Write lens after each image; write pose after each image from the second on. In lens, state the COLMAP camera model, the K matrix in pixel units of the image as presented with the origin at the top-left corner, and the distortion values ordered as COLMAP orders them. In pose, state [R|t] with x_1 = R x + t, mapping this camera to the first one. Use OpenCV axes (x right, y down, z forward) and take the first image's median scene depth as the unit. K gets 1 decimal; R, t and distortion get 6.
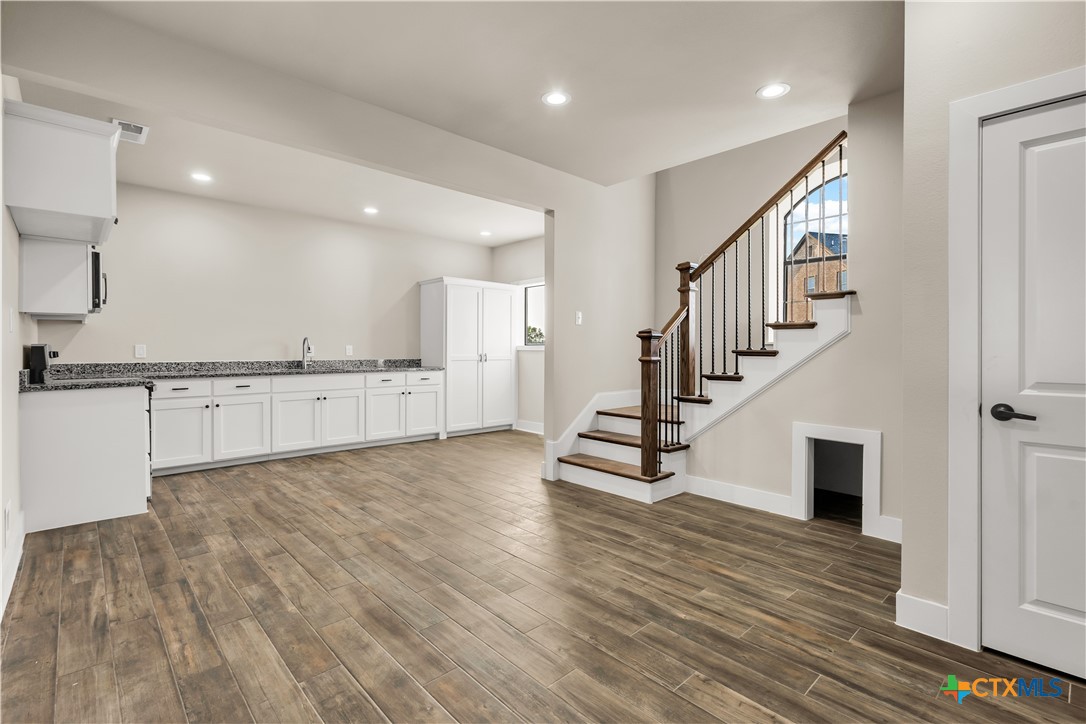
lens RADIAL K [[508.1, 0, 542.8], [0, 508.1, 354.7], [0, 0, 1]] dist [0.003275, 0.000754]
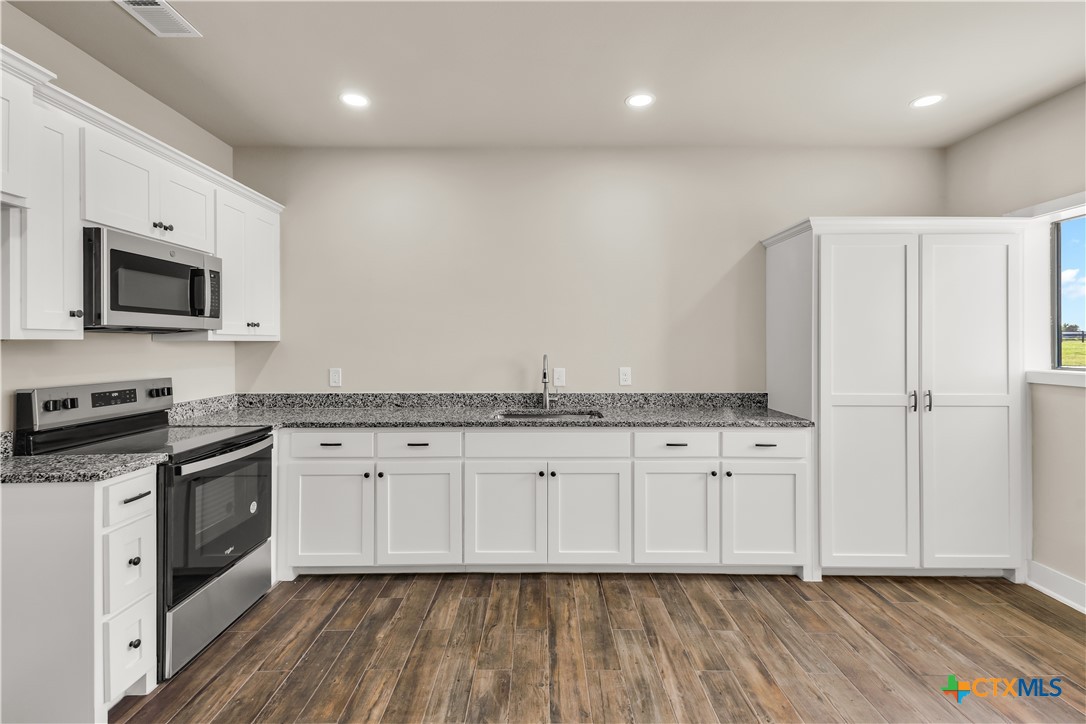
lens RADIAL K [[508.1, 0, 538.9], [0, 508.1, 340.6], [0, 0, 1]] dist [0.003275, 0.000754]
pose [[0.736422, -0.005758, -0.676498, -0.074329], [-0.004569, 0.999899, -0.013485, -0.041026], [0.676507, 0.013022, 0.736321, 0.542227]]
